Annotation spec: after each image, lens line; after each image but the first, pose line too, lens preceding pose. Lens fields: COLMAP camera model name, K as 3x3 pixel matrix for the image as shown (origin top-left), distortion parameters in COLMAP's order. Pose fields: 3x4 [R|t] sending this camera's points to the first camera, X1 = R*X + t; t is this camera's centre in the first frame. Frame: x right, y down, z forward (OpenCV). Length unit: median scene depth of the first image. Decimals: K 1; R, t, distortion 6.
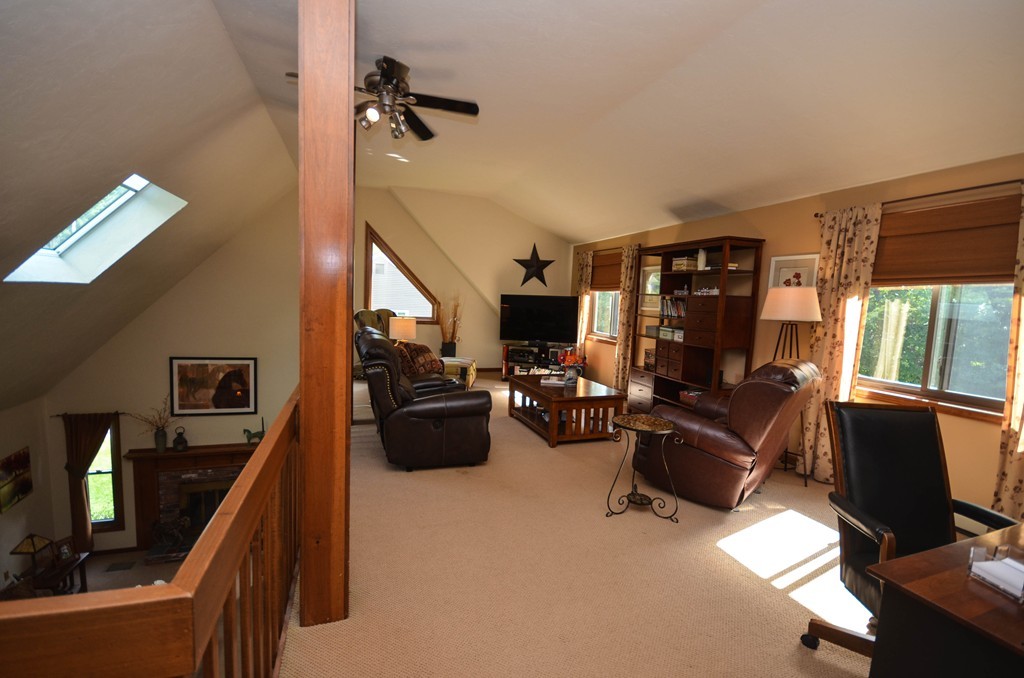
lens RADIAL K [[454.2, 0, 512.0], [0, 454.2, 344.1], [0, 0, 1]] dist [0.015569, -0.014187]
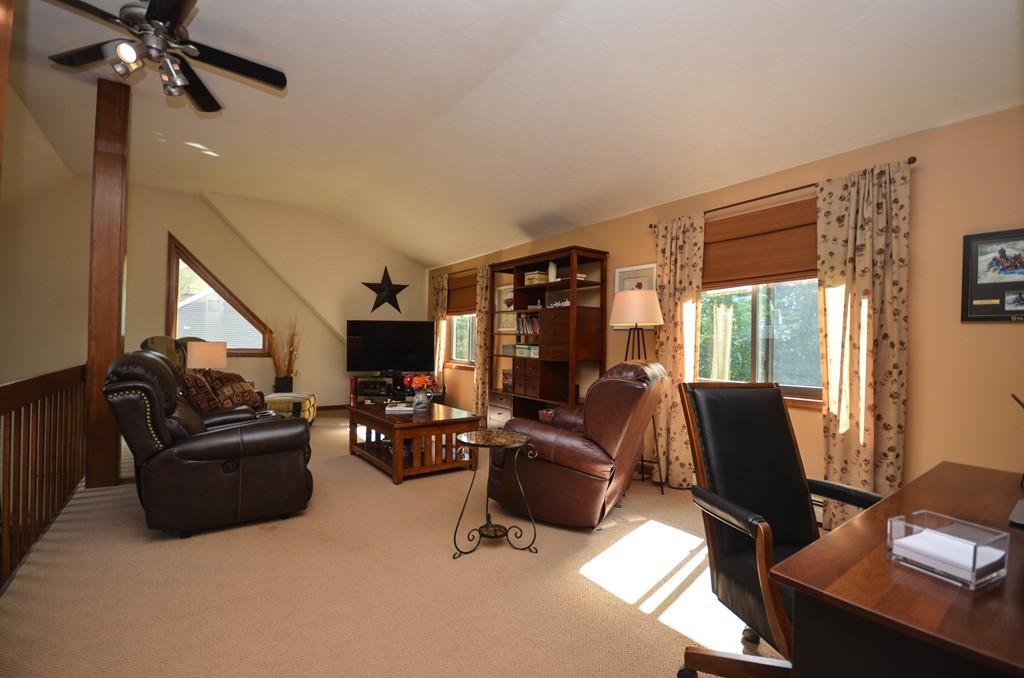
lens RADIAL K [[461.8, 0, 512.0], [0, 461.8, 339.0], [0, 0, 1]] dist [-0.001929, 0.000553]
pose [[0.958705, -0.021661, 0.283575, 0.065366], [0.048837, 0.994823, -0.089116, 0.054427], [-0.280177, 0.099285, 0.954800, 0.118527]]
